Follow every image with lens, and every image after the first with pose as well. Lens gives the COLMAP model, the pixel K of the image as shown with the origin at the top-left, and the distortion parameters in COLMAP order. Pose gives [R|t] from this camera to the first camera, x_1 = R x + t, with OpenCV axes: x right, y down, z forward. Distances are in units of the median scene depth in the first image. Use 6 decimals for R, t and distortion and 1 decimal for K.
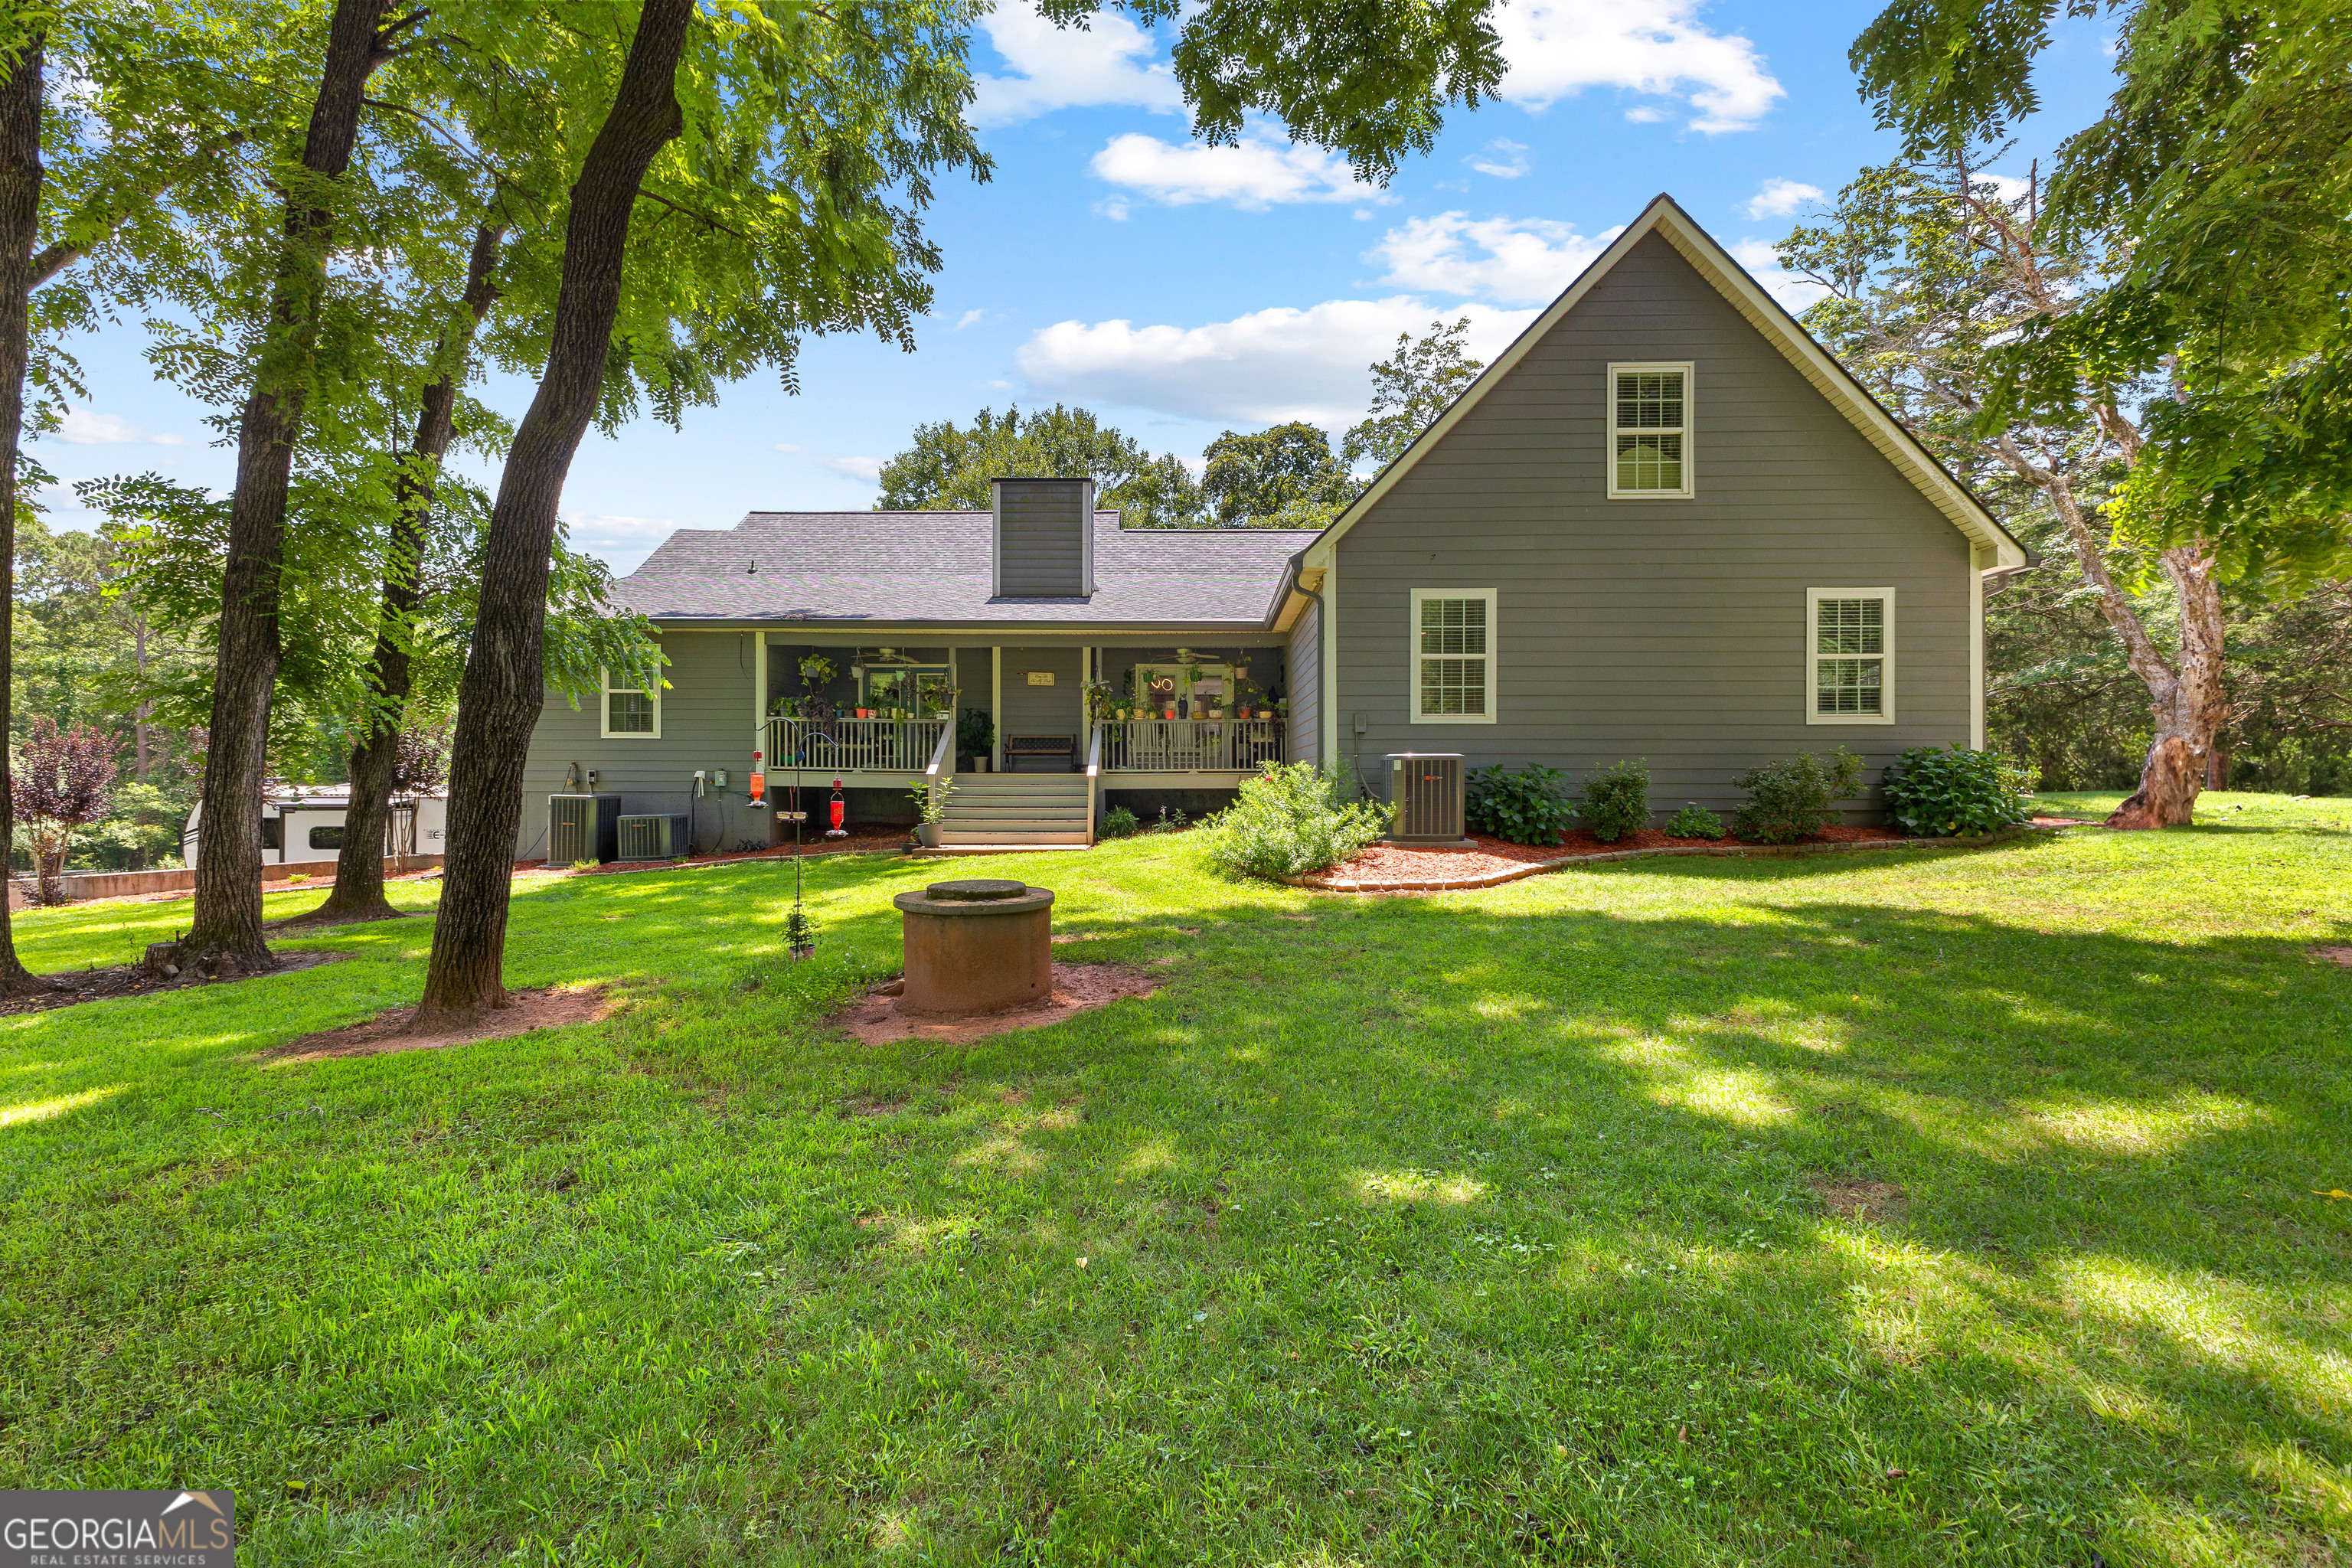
lens RADIAL K [[1021.3, 0, 1186.7], [0, 1021.3, 781.9], [0, 0, 1]] dist [0.008201, -0.000028]
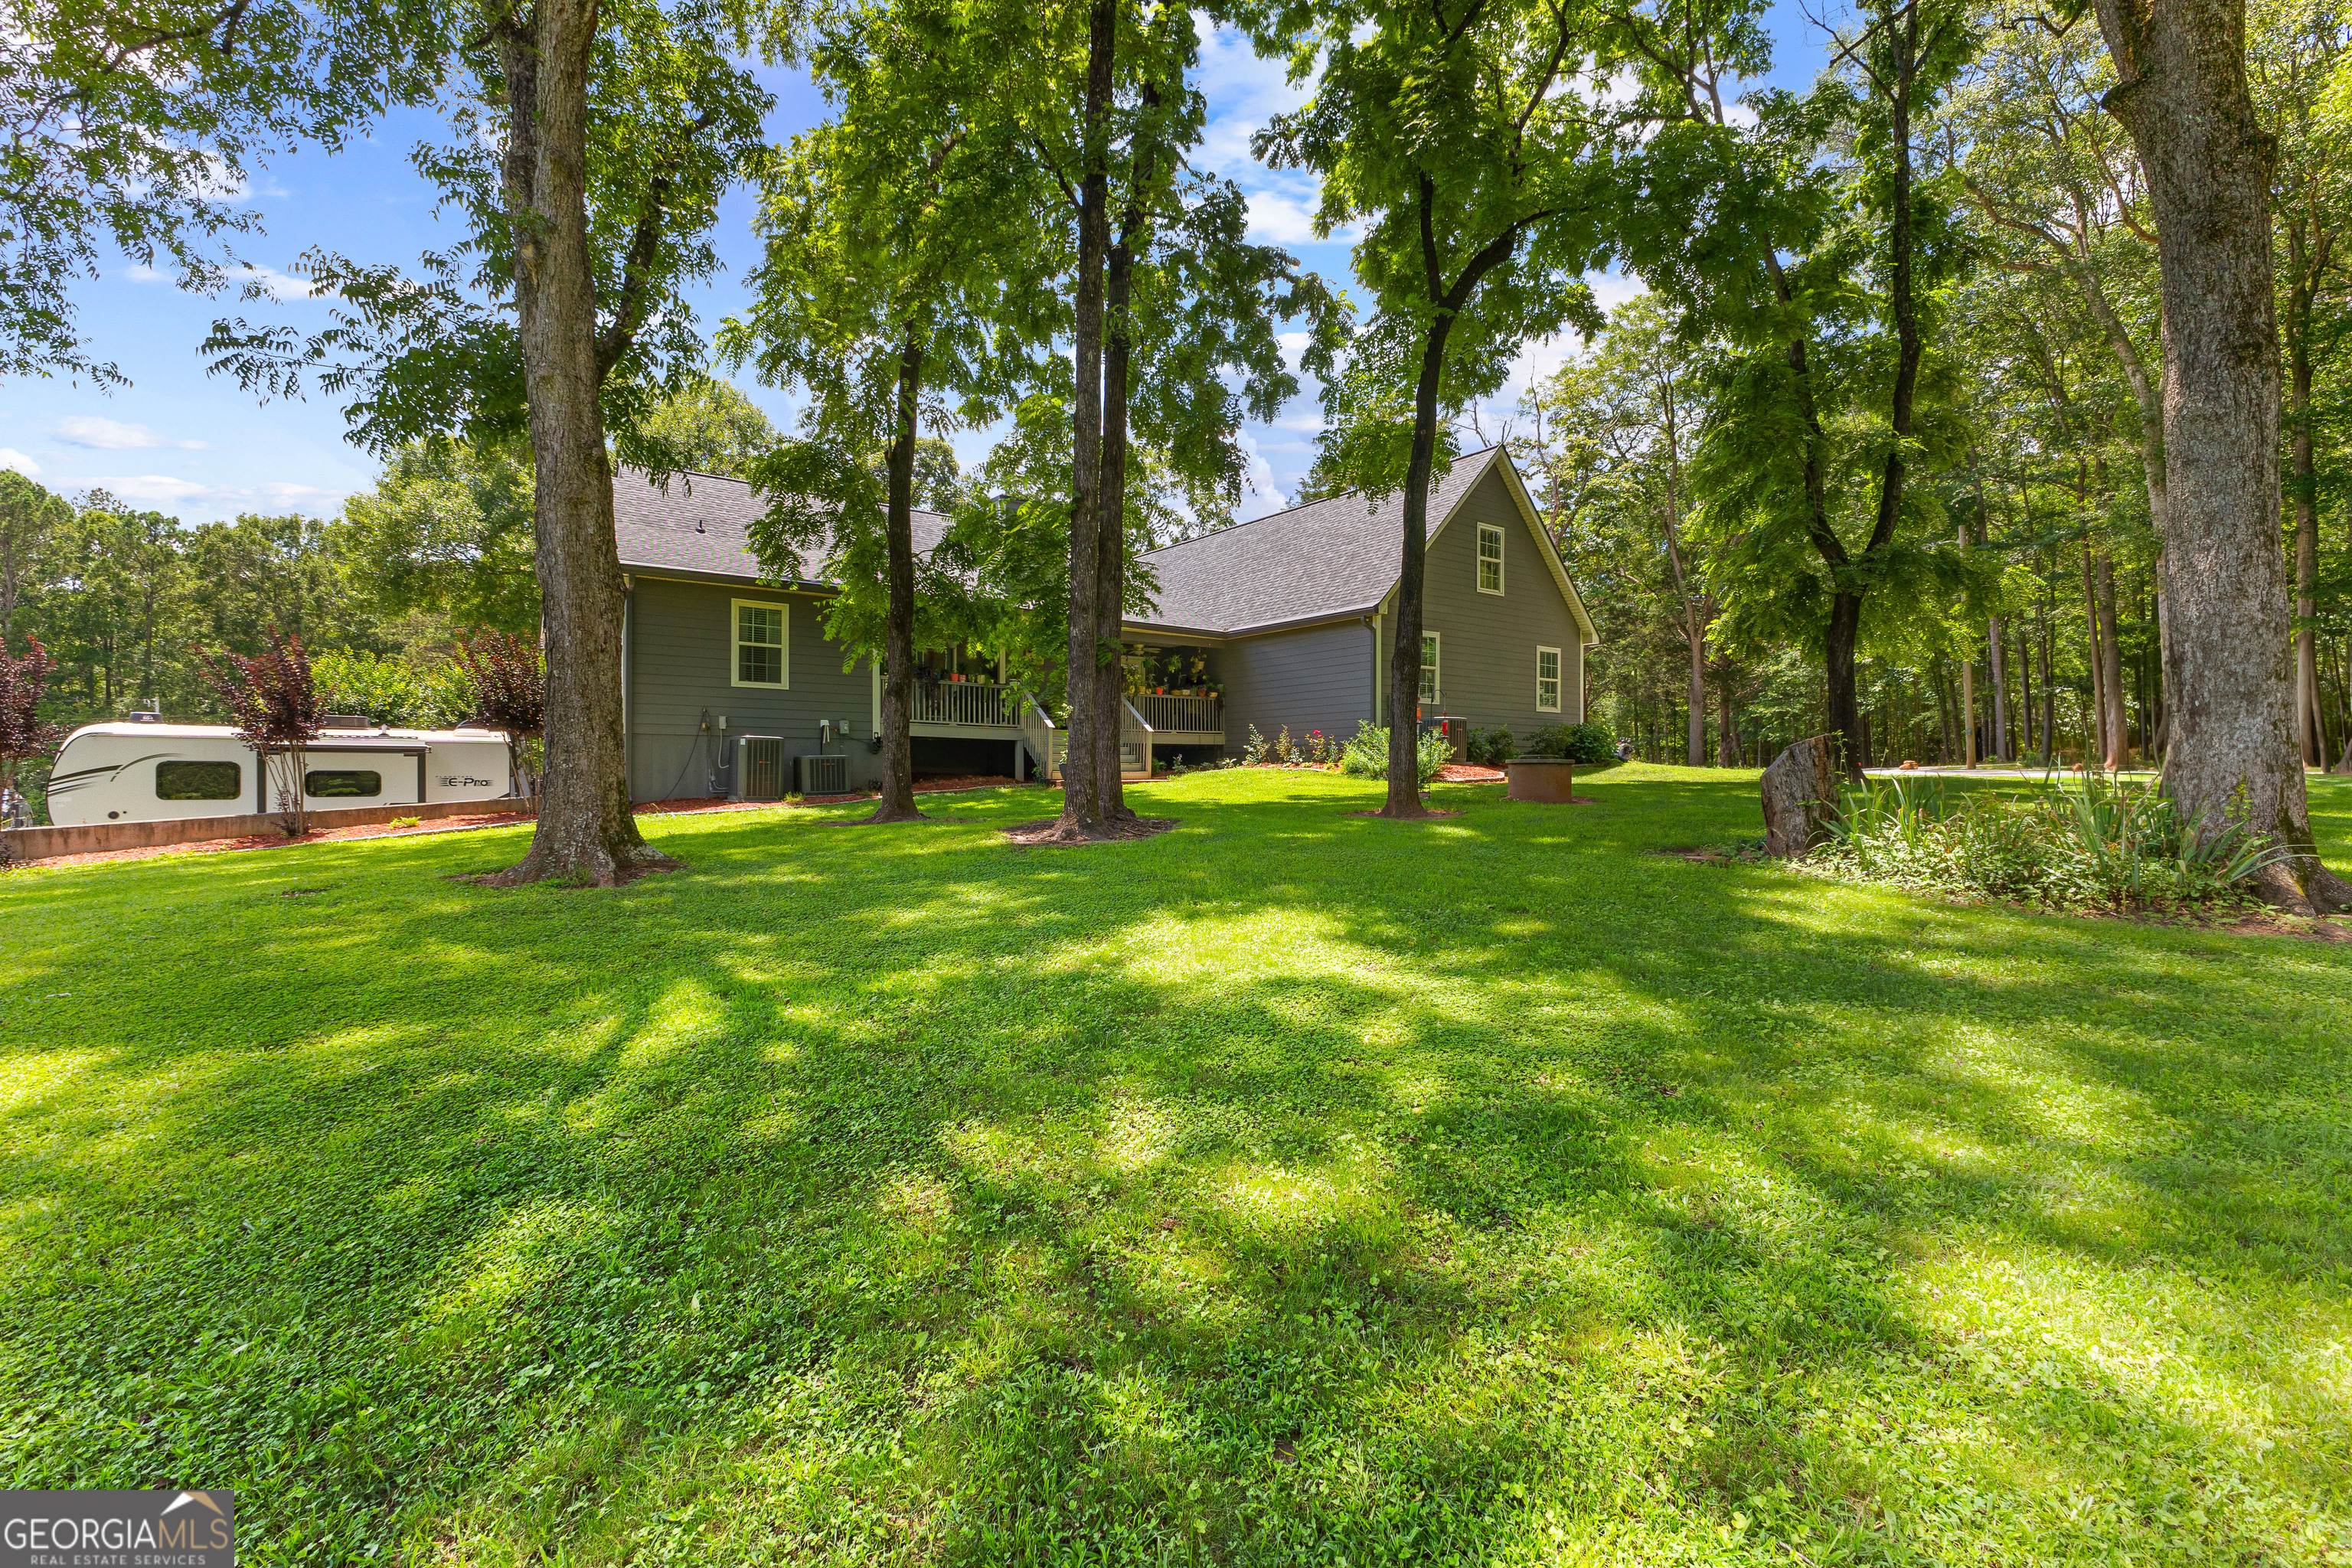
lens RADIAL K [[1021.3, 0, 1186.7], [0, 1021.3, 781.9], [0, 0, 1]] dist [0.008201, -0.000028]
pose [[0.787760, -0.004858, 0.615964, -0.869734], [0.001297, 0.999980, 0.006228, 0.051979], [-0.615981, -0.004107, 0.787750, -0.138677]]
